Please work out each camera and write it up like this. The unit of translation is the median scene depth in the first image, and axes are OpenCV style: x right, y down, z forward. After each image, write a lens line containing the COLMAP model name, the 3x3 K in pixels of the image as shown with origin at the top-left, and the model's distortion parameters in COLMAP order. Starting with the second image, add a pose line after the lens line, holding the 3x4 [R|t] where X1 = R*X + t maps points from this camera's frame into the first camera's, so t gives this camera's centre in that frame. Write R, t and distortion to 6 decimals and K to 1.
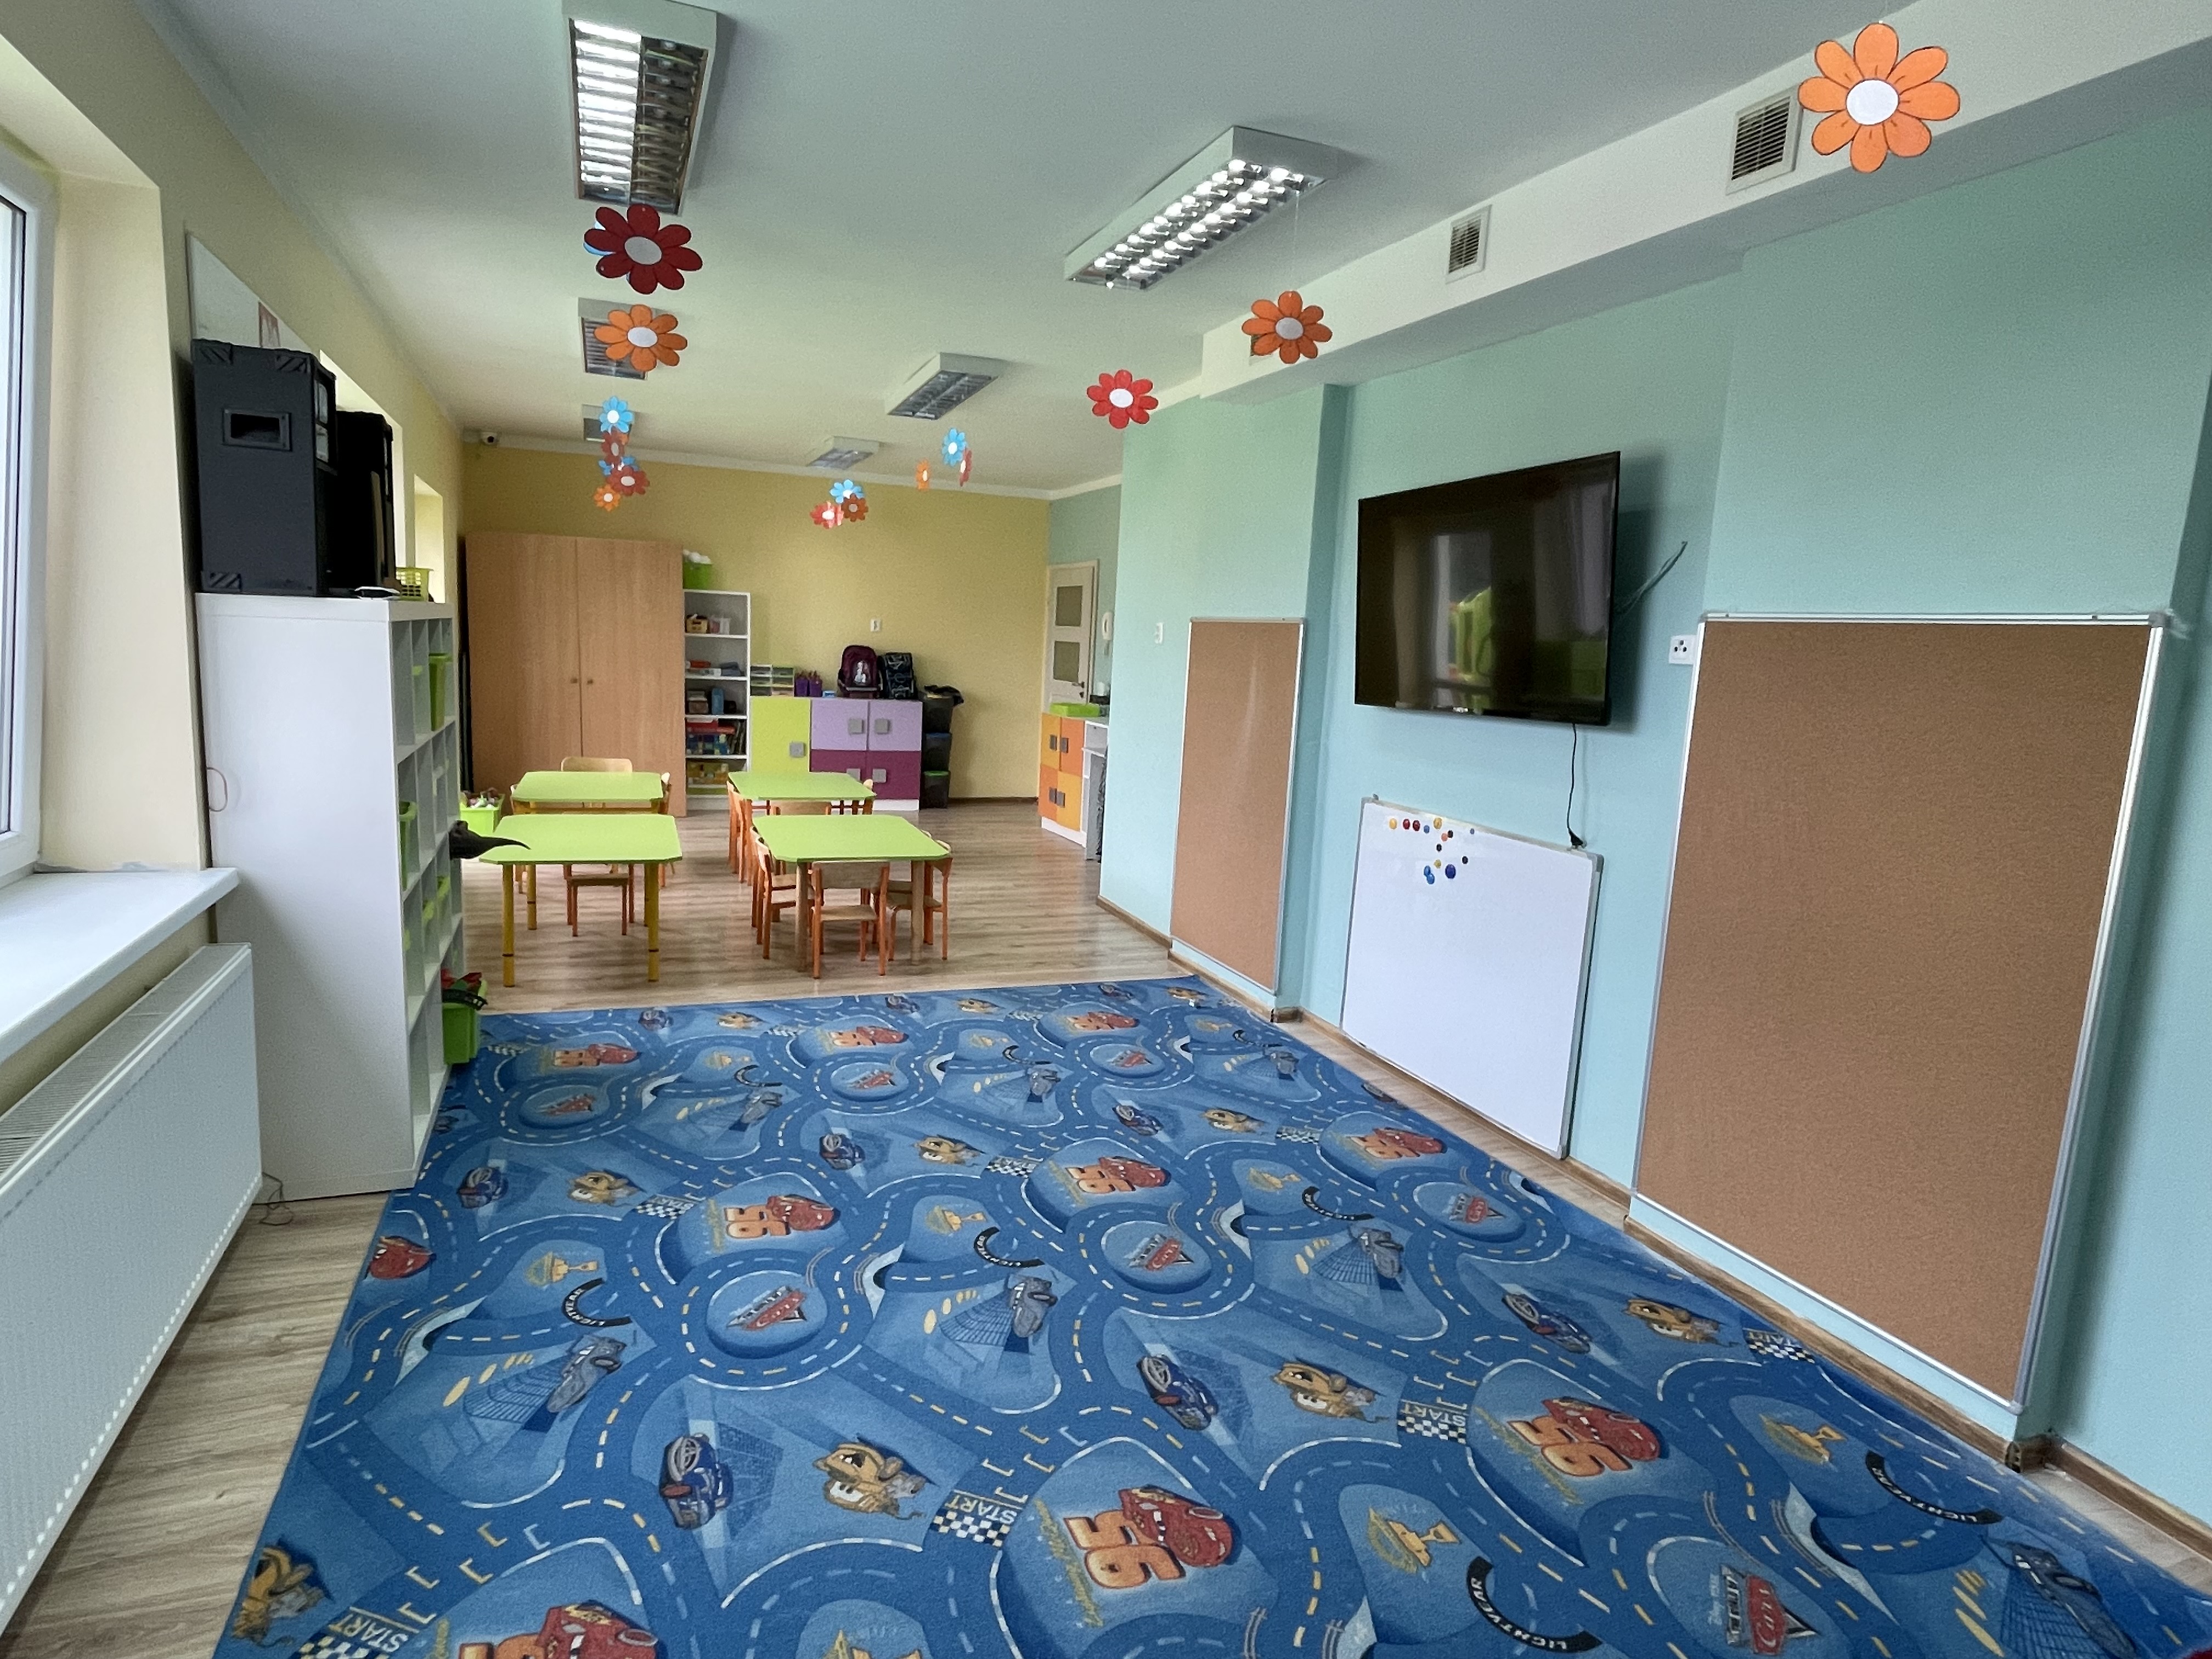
lens RADIAL K [[1236.3, 0, 1106.6], [0, 1236.3, 828.1], [0, 0, 1]] dist [-0.001275, -0.012584]
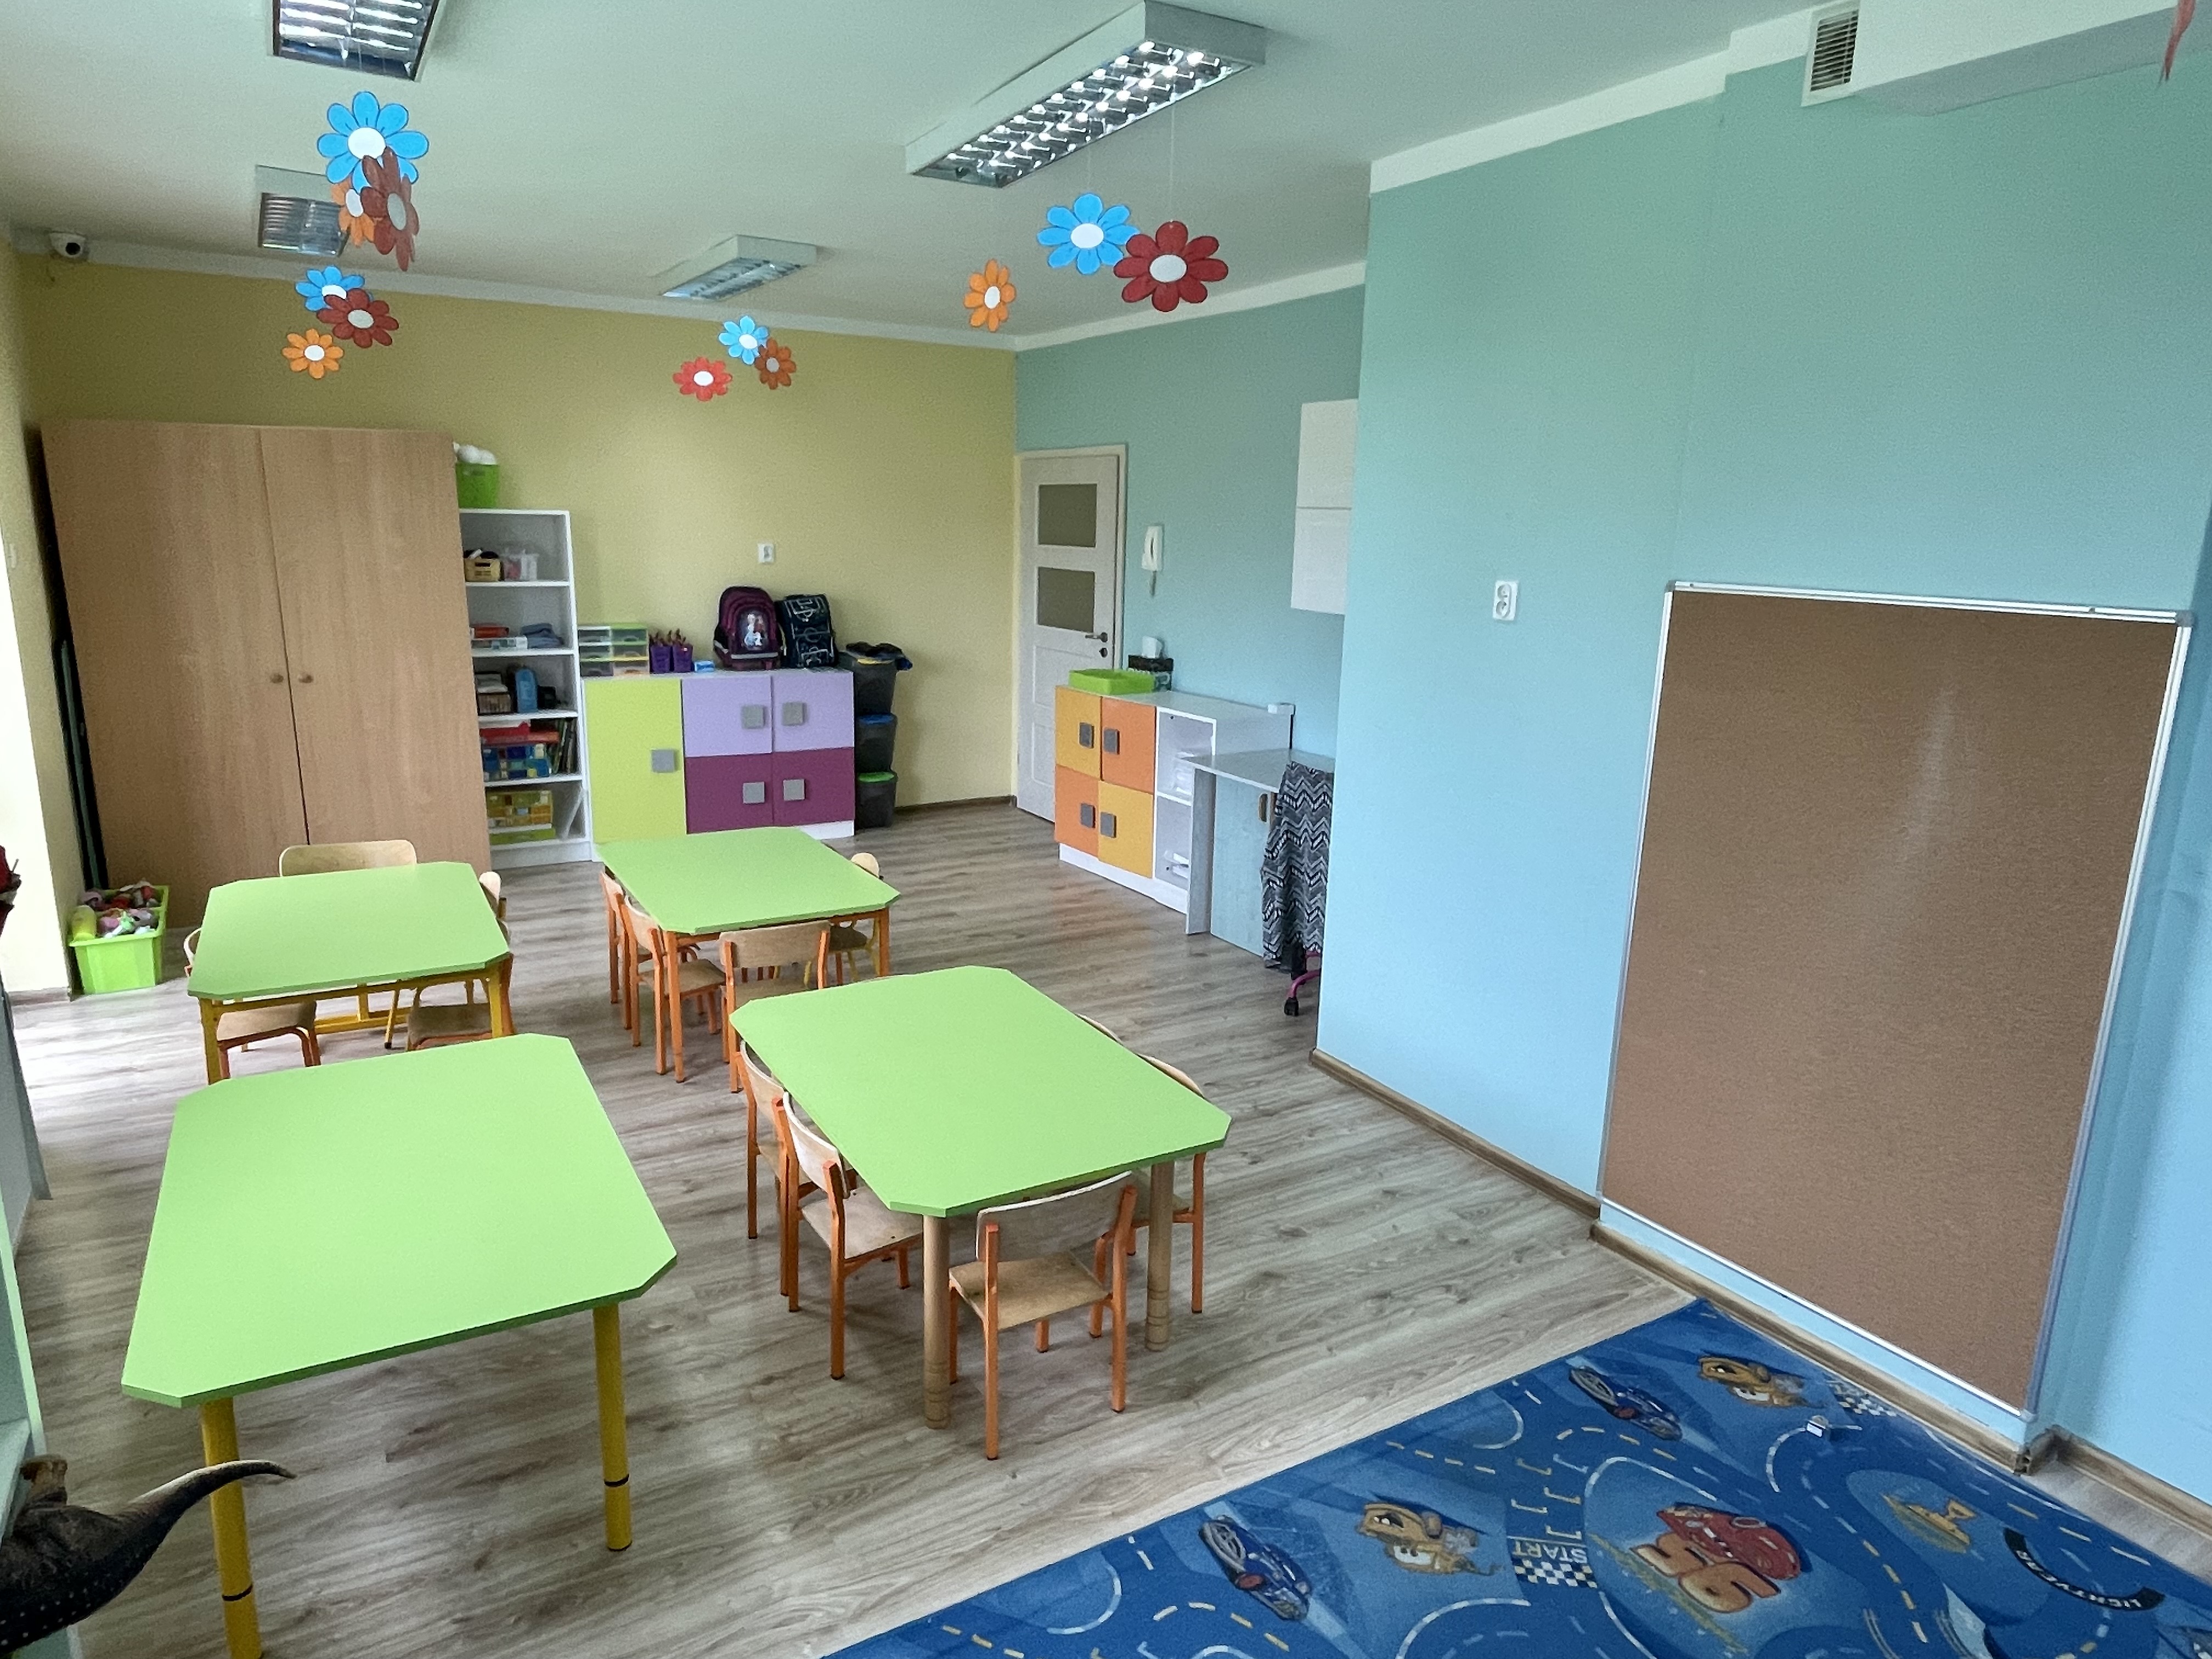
lens RADIAL K [[1342.7, 0, 1098.6], [0, 1342.7, 827.4], [0, 0, 1]] dist [-0.016762, 0.002367]
pose [[0.986588, -0.063584, 0.150336, -0.253649], [0.051569, 0.995255, 0.082511, -0.137703], [-0.154869, -0.073652, 0.985186, 0.540337]]
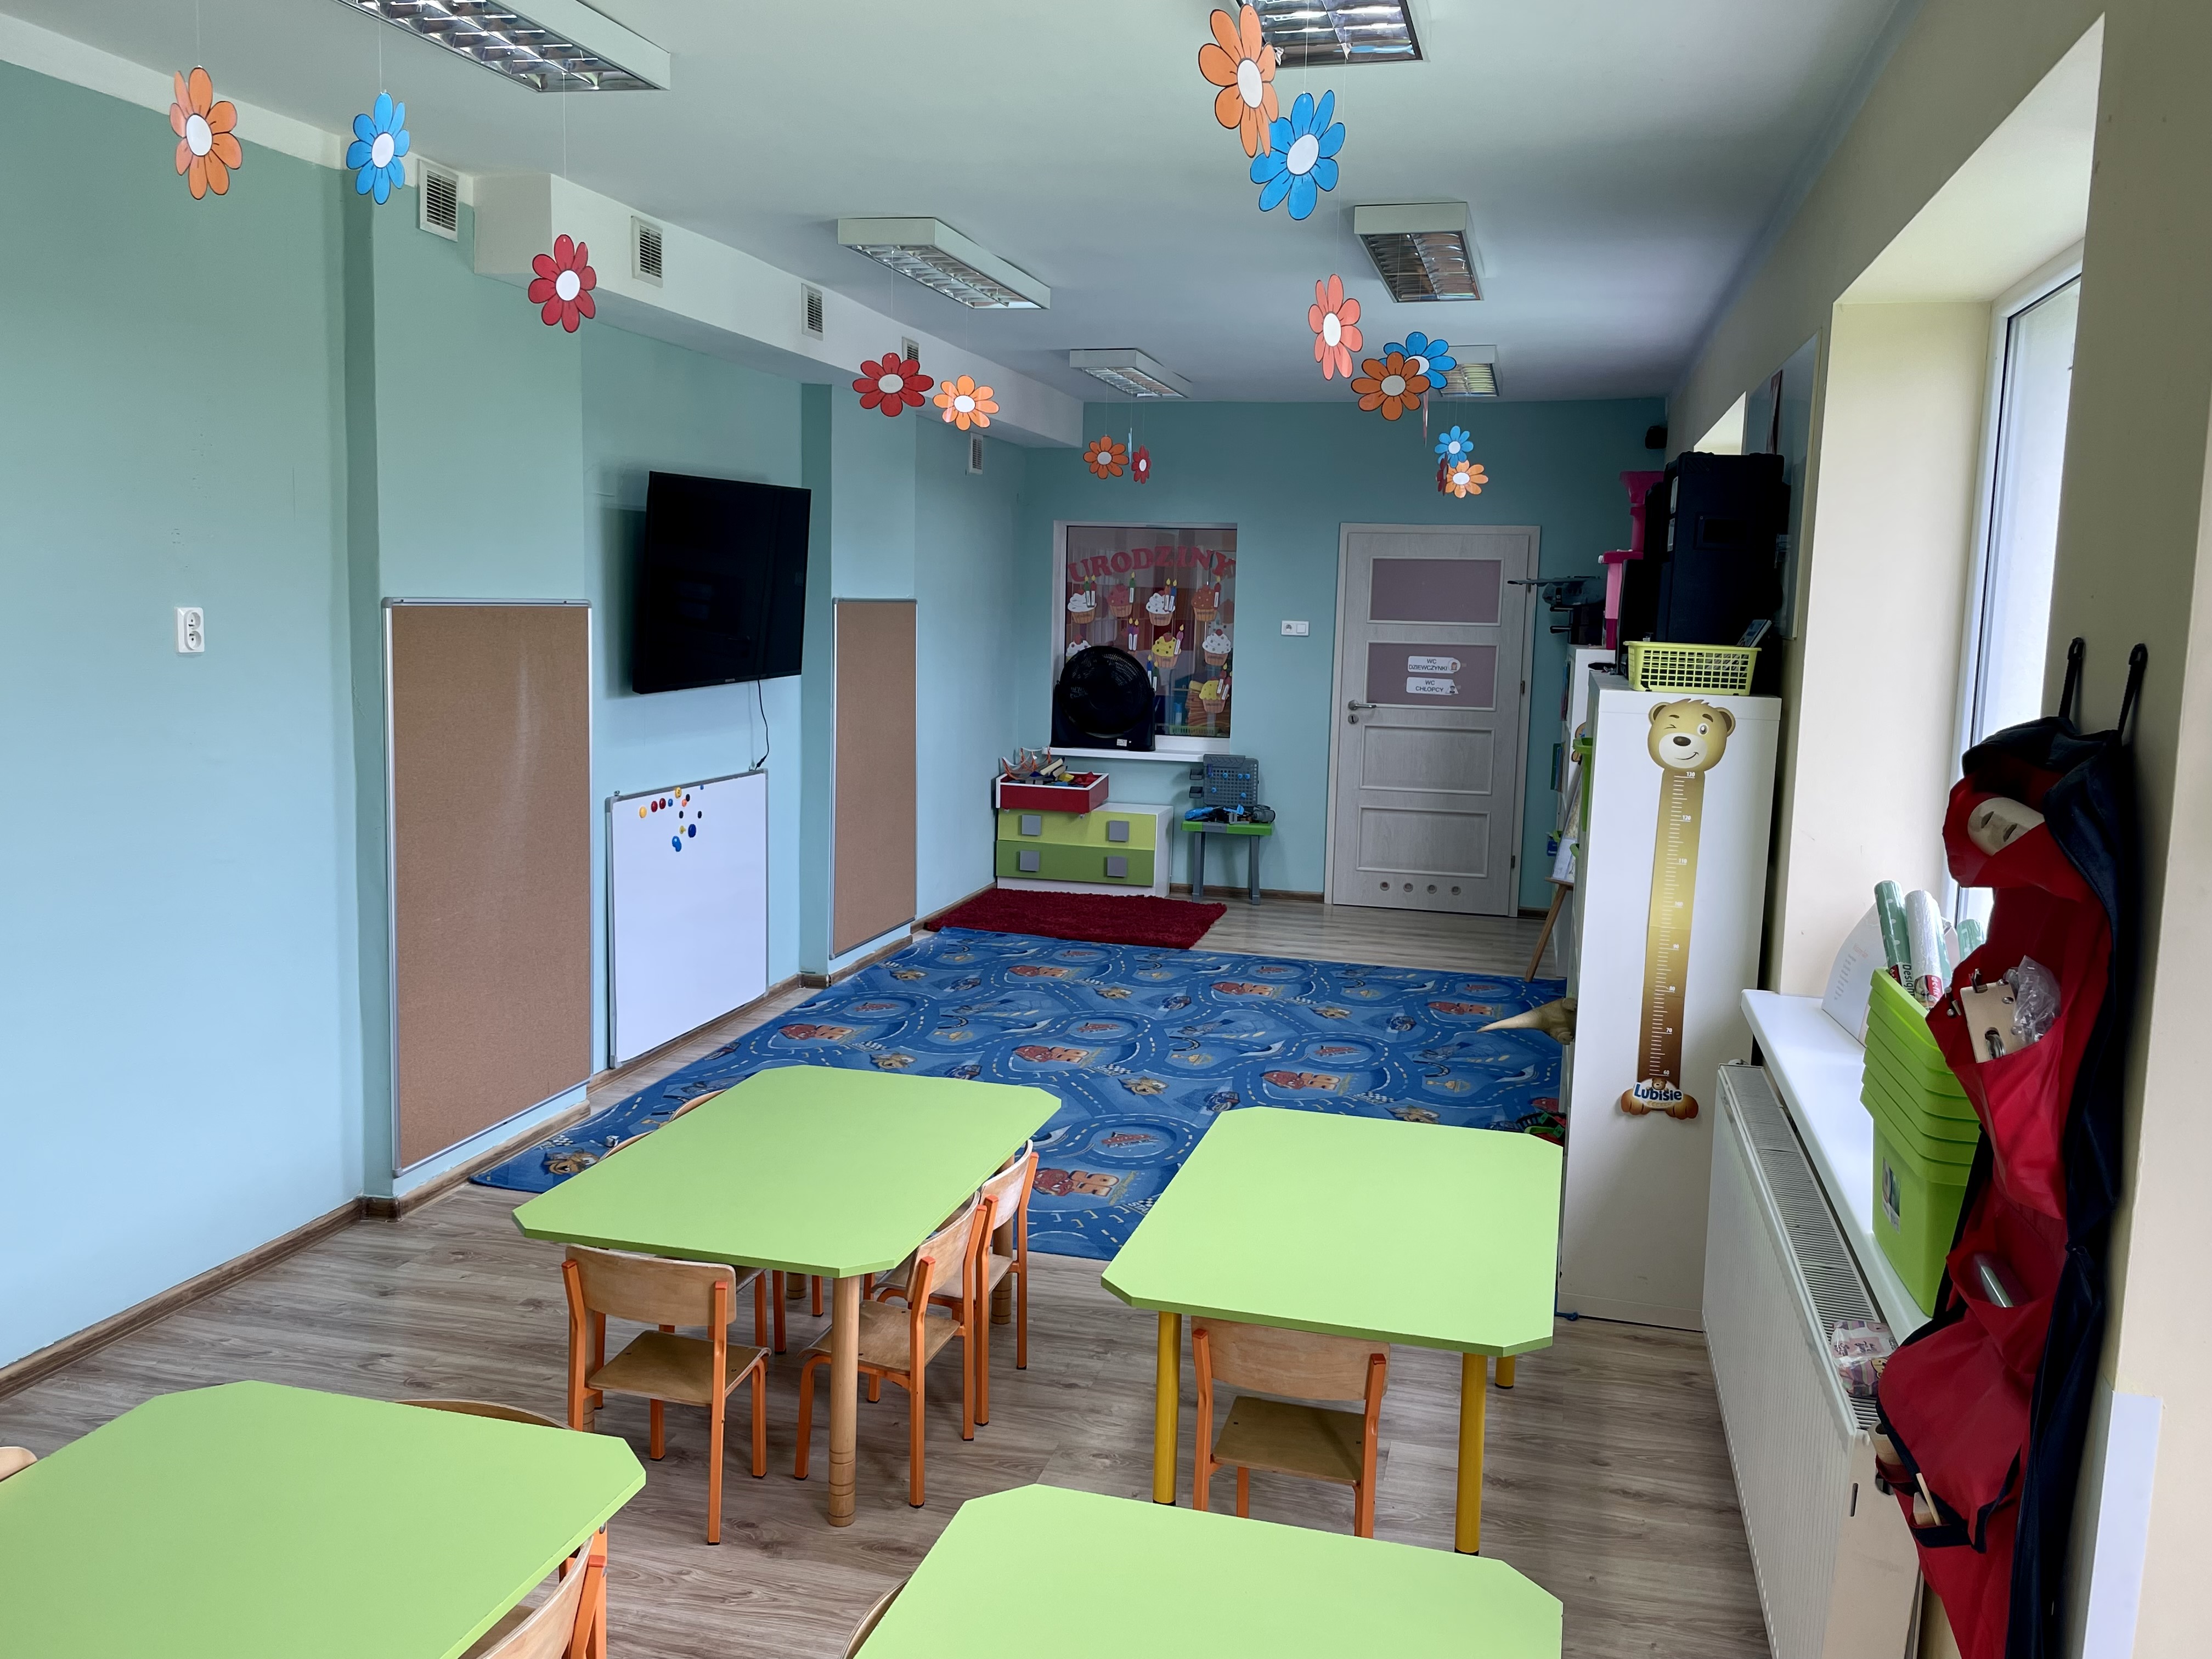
lens RADIAL K [[1763.2, 0, 1126.0], [0, 1763.2, 779.3], [0, 0, 1]] dist [0.061272, -0.093679]
pose [[-0.811088, -0.137809, 0.568459, -0.702365], [0.014317, 0.966881, 0.254824, -0.308628], [-0.584749, 0.214823, -0.782253, 1.535014]]
